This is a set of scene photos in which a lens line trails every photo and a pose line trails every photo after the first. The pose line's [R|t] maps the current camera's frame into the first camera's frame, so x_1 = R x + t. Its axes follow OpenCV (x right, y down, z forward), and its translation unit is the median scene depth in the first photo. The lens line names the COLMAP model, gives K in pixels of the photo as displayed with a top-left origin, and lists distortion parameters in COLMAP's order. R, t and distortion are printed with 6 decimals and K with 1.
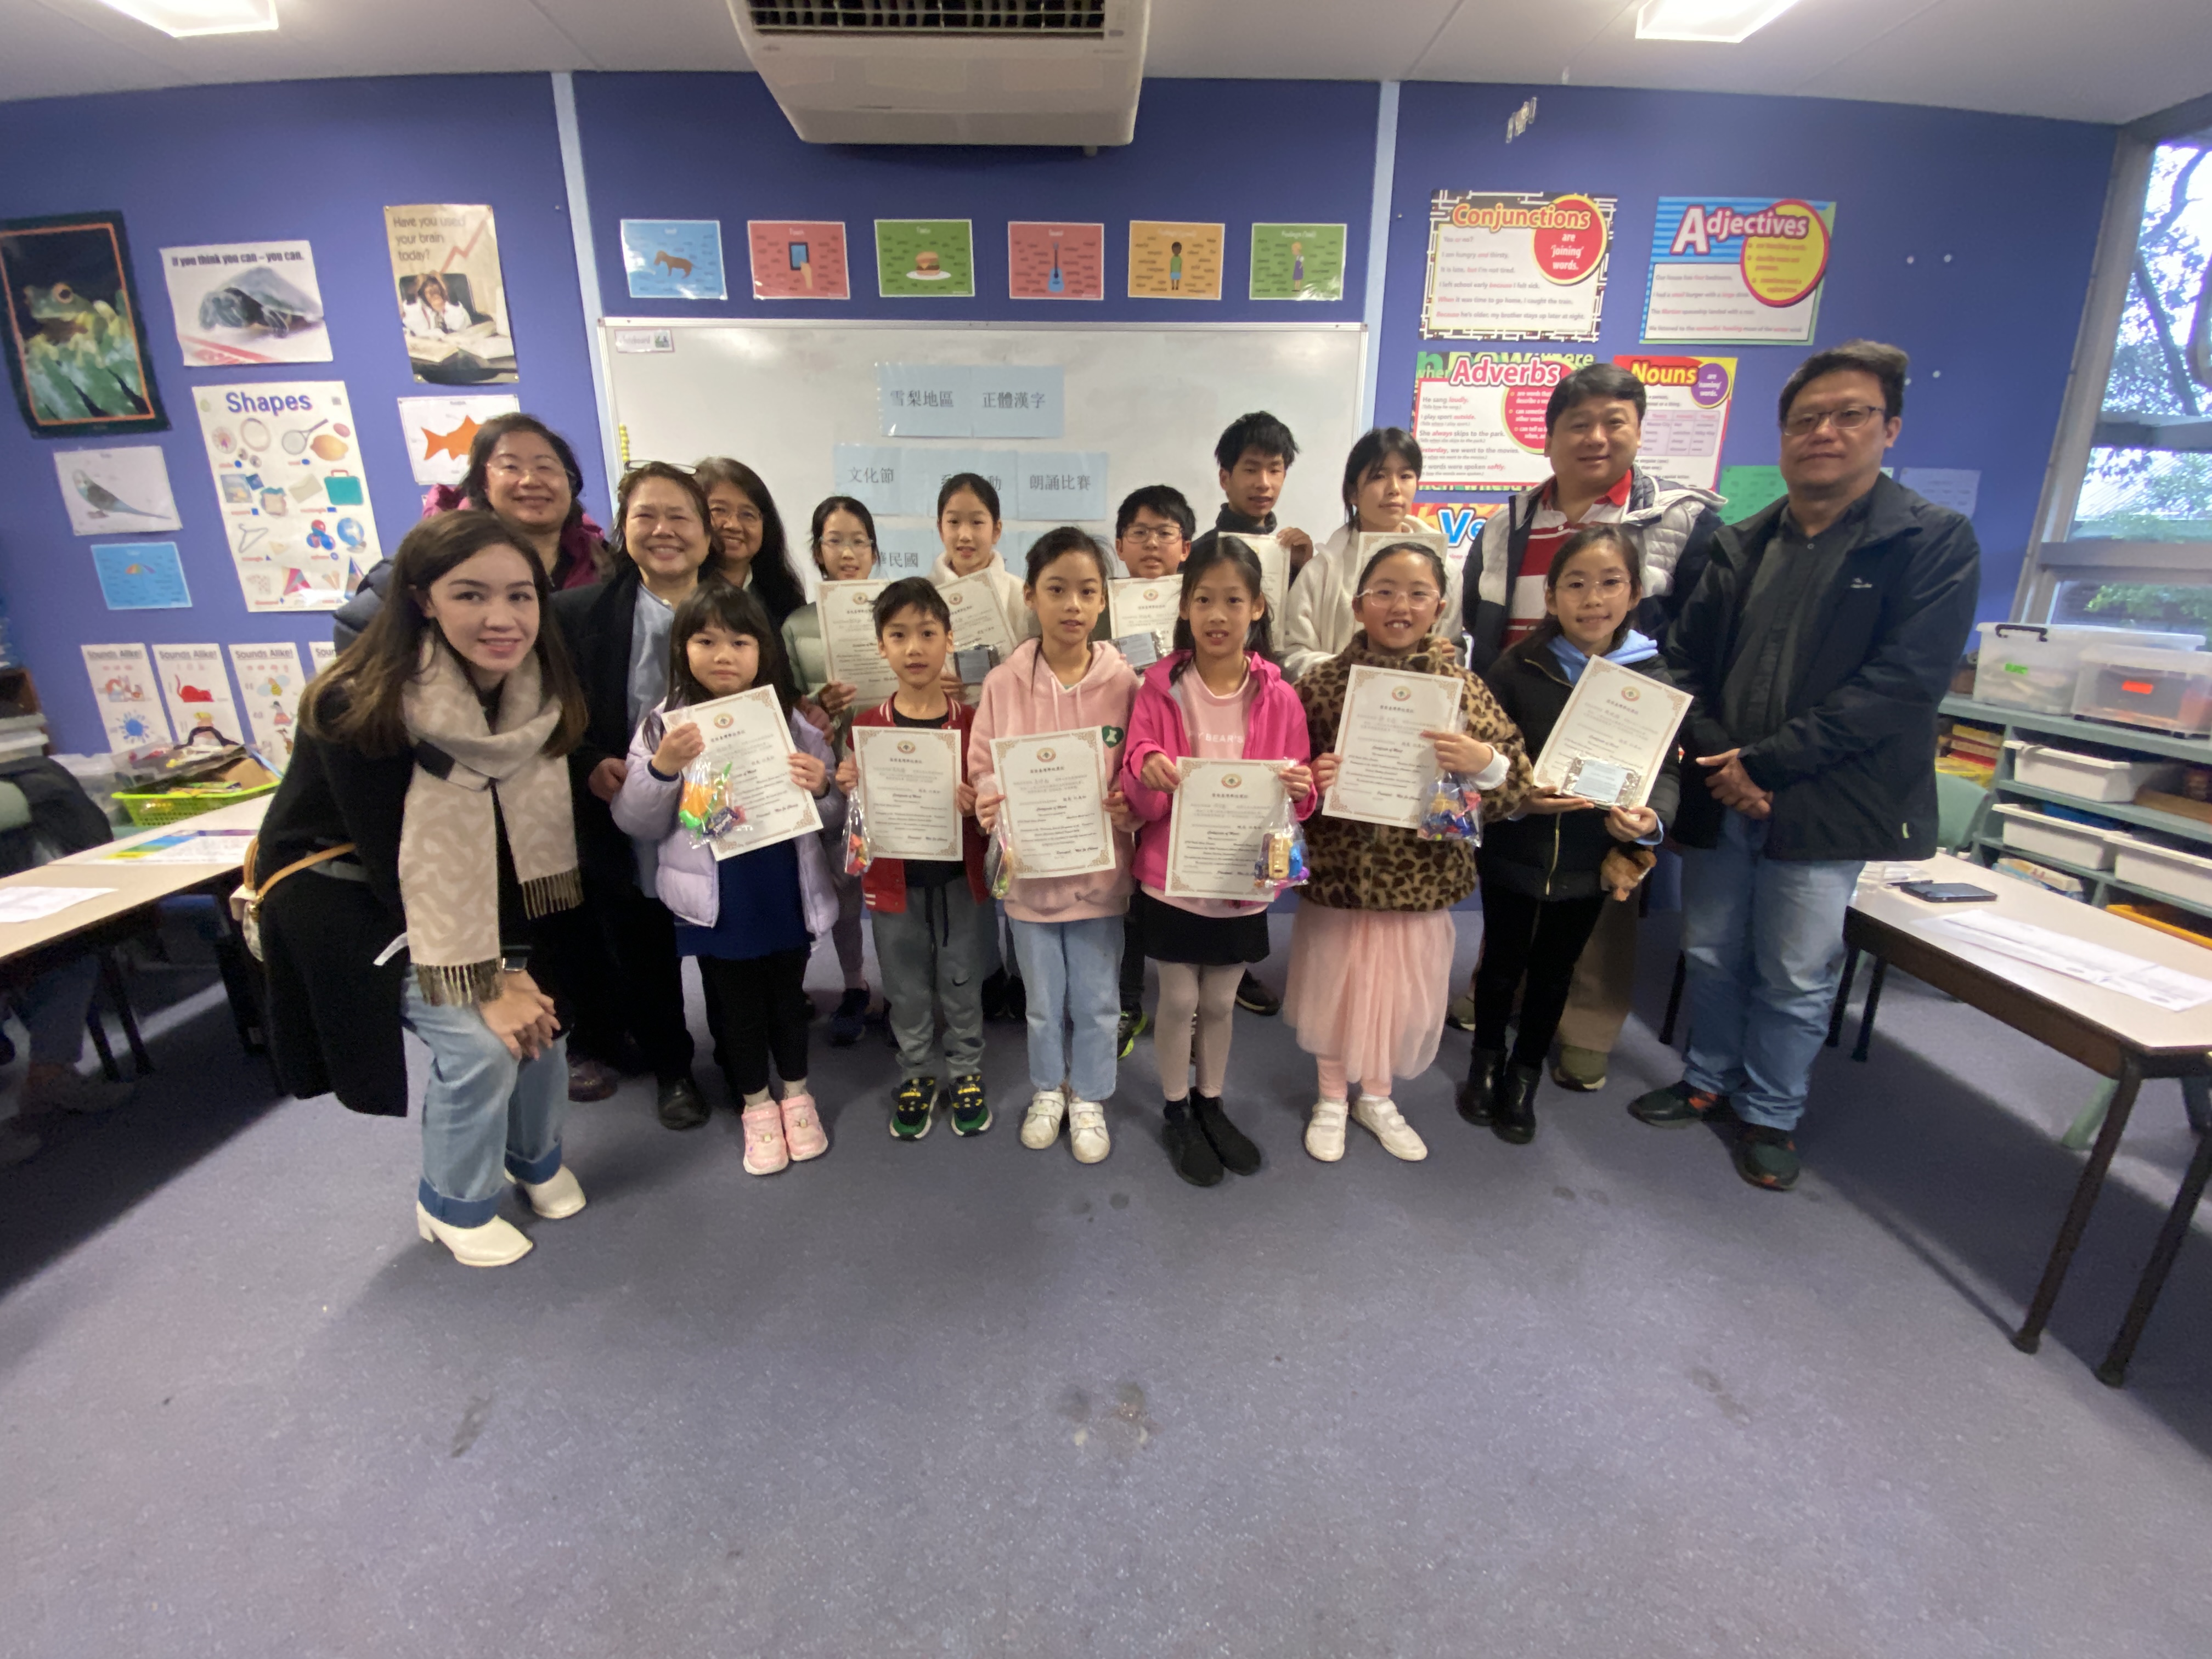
lens RADIAL K [[895.0, 0, 1105.3], [0, 895.0, 826.6], [0, 0, 1]] dist [-0.003934, -0.000567]
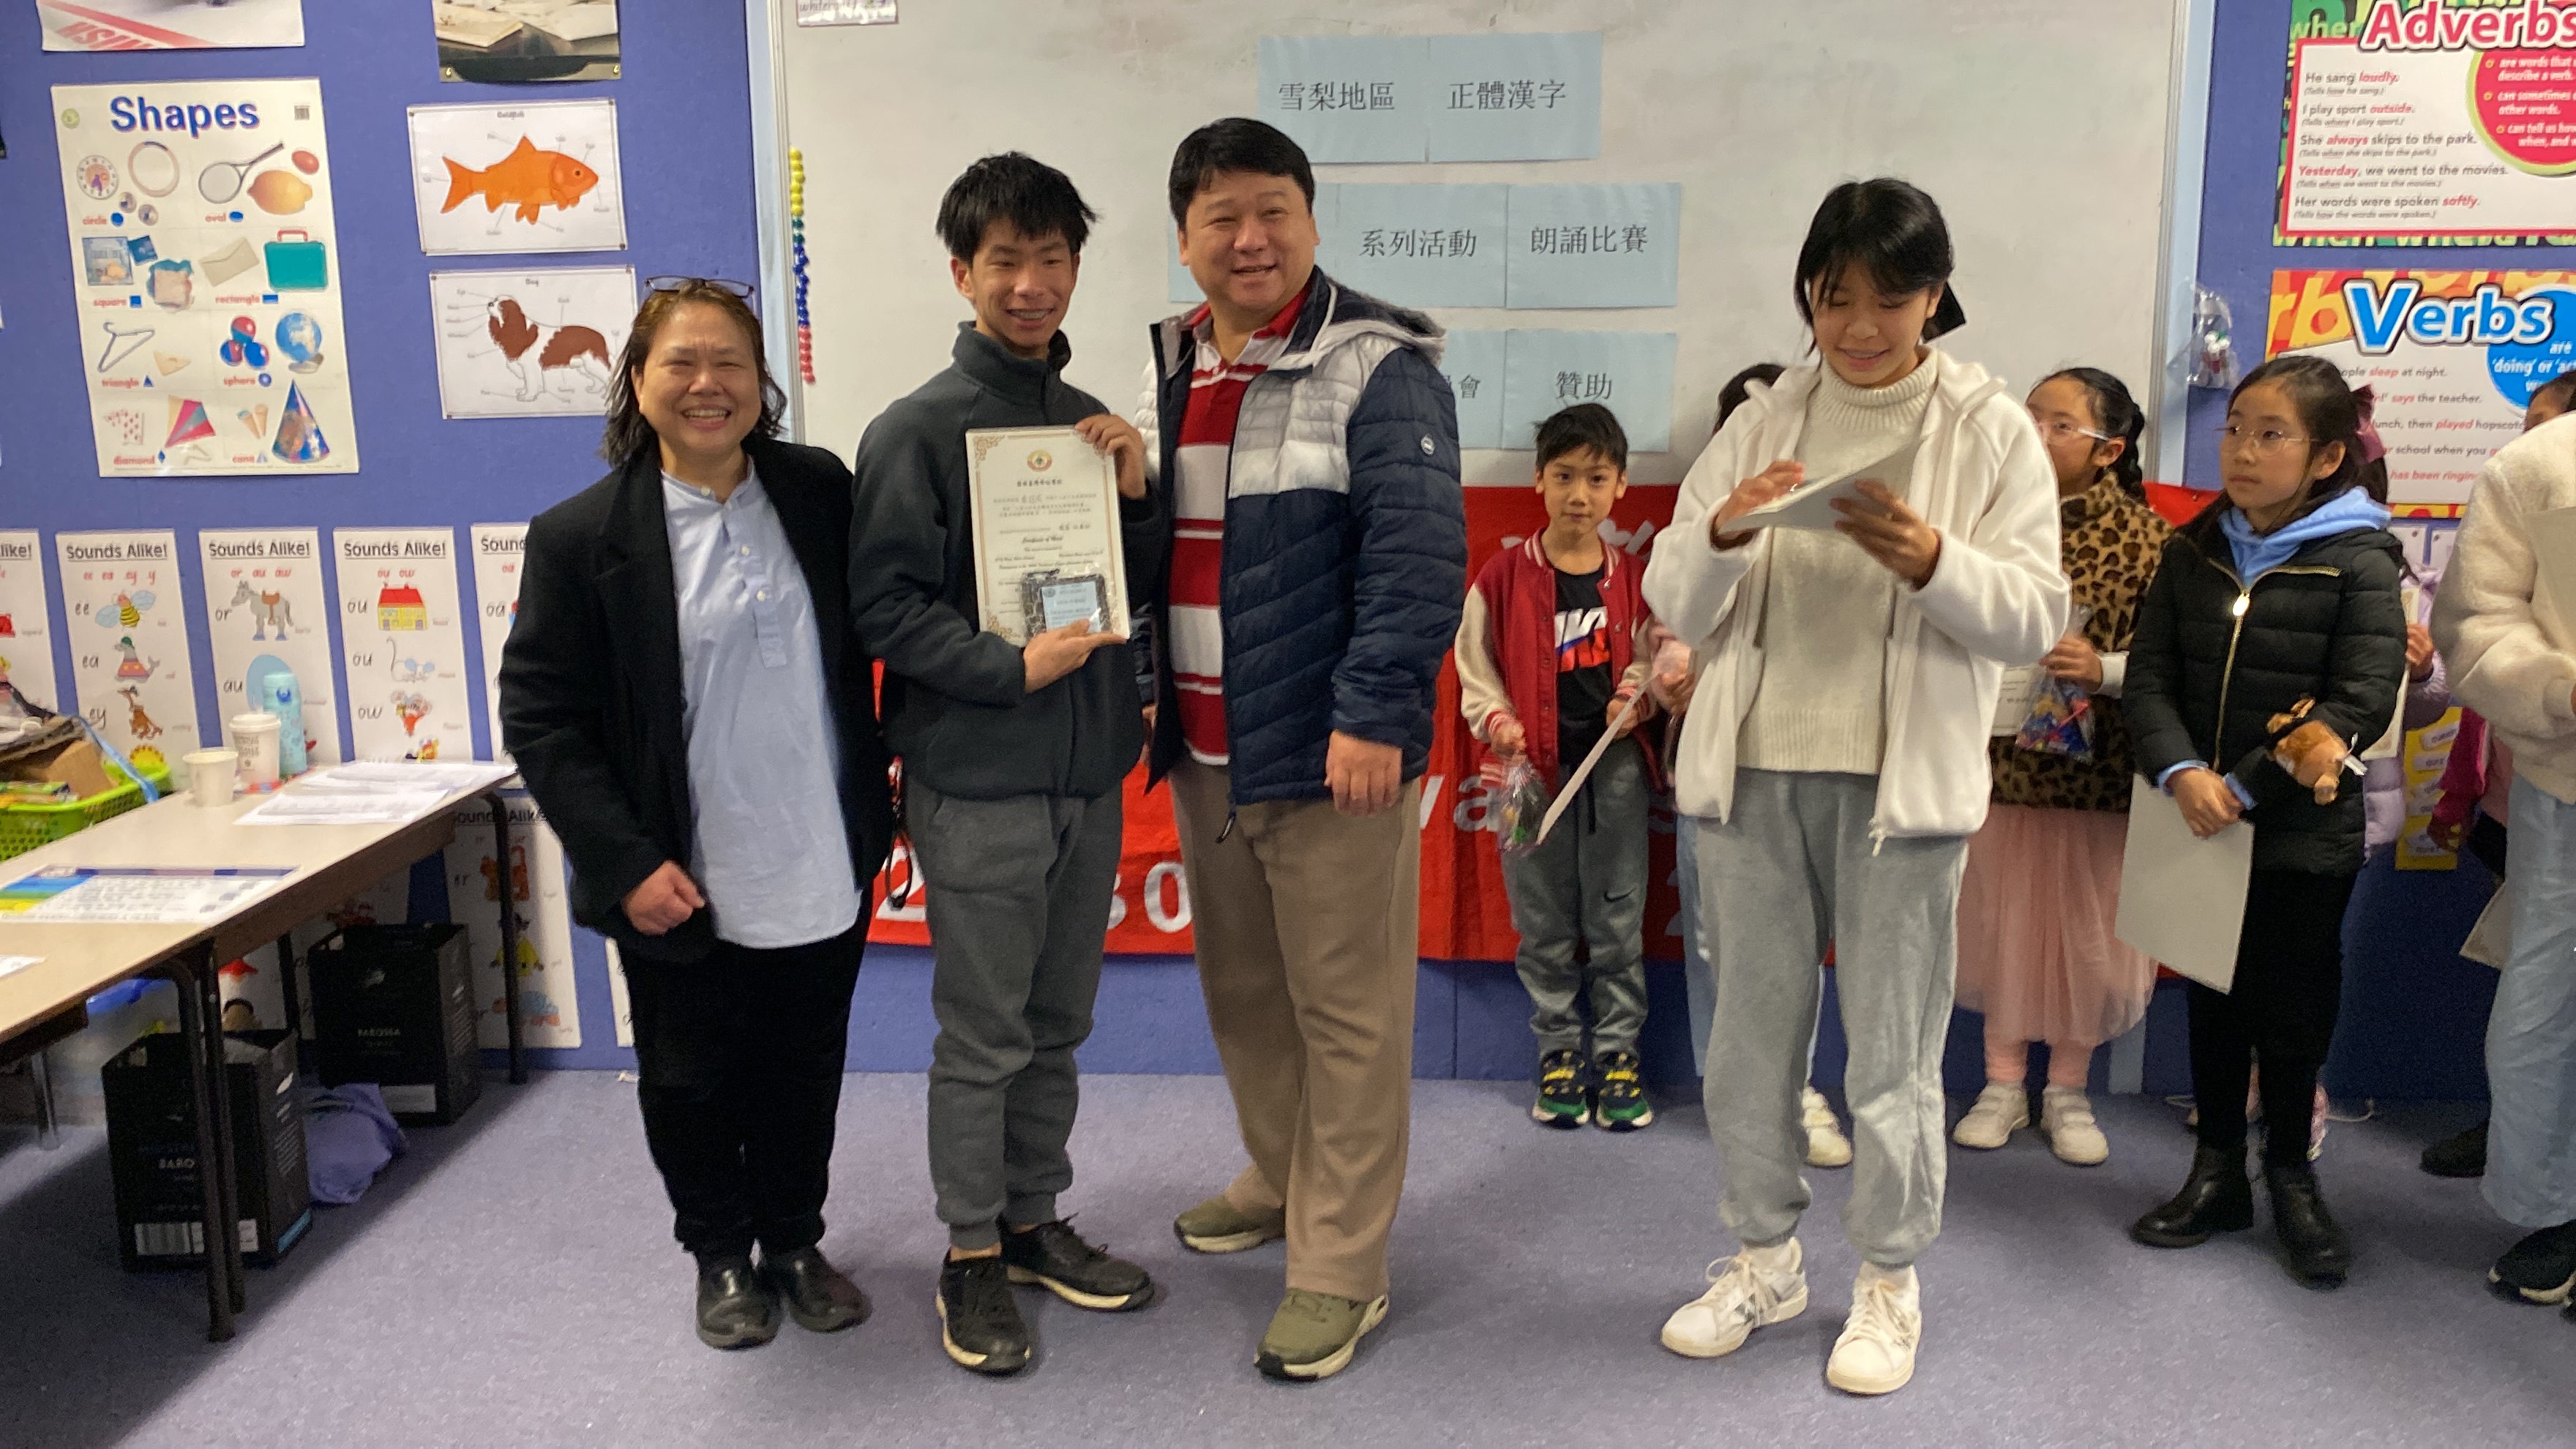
lens RADIAL K [[2450.0, 0, 1287.4], [0, 2450.0, 722.6], [0, 0, 1]] dist [-0.001920, 0.000000]
pose [[0.994737, 0.014883, -0.101370, -0.078315], [-0.023459, 0.996195, -0.083936, 0.021080], [0.099735, 0.085873, 0.991302, -0.423922]]
